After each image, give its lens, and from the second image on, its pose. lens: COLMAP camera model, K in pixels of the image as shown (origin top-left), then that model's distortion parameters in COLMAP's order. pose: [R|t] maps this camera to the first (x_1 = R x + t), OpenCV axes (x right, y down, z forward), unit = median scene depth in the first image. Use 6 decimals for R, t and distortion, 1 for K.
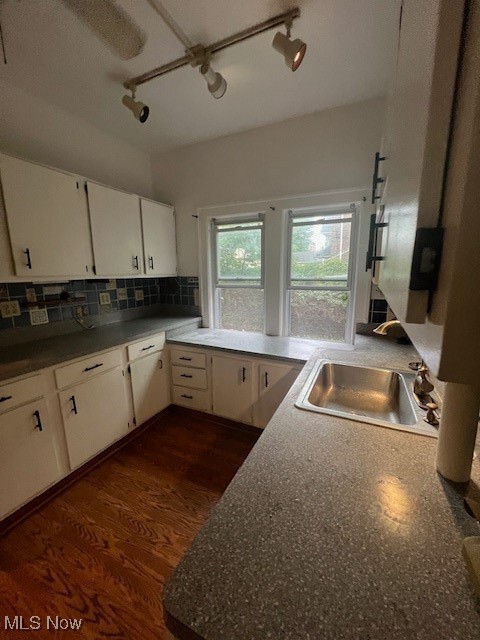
lens RADIAL K [[257.3, 0, 242.2], [0, 257.3, 319.3], [0, 0, 1]] dist [-0.003262, 0.000758]
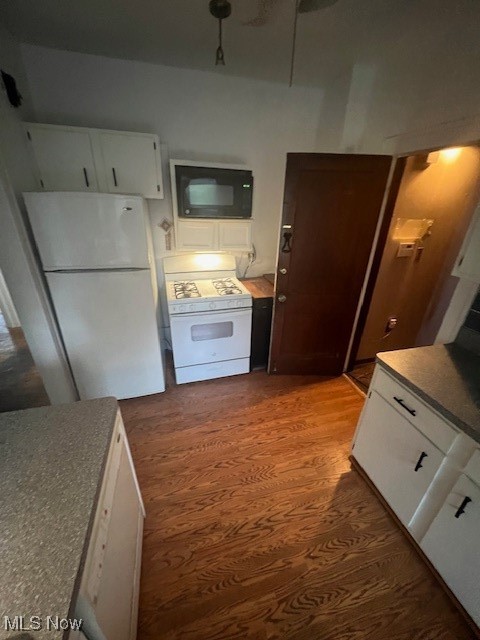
lens RADIAL K [[257.3, 0, 241.7], [0, 257.3, 320.6], [0, 0, 1]] dist [-0.003262, 0.000758]
pose [[-0.761482, 0.270083, -0.589237, 0.011424], [-0.134499, 0.823432, 0.551244, -0.273729], [0.634079, 0.499014, -0.590703, 0.671038]]
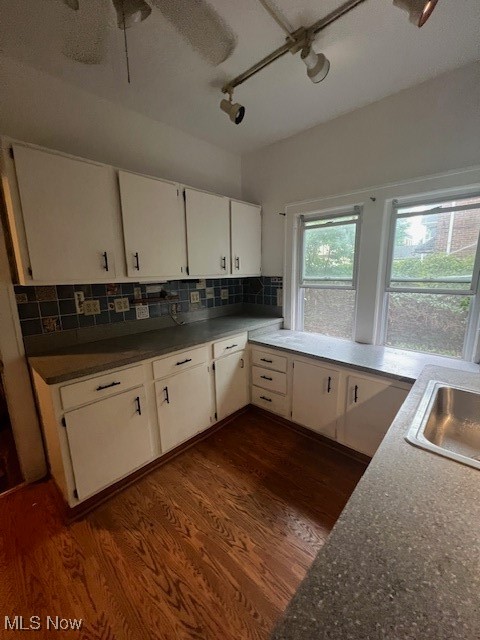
lens RADIAL K [[257.3, 0, 241.5], [0, 257.3, 319.3], [0, 0, 1]] dist [-0.003262, 0.000758]
pose [[0.955377, 0.050003, -0.291125, -0.039644], [-0.047538, 0.998749, 0.015540, -0.017527], [0.291538, -0.001007, 0.956559, 0.038669]]
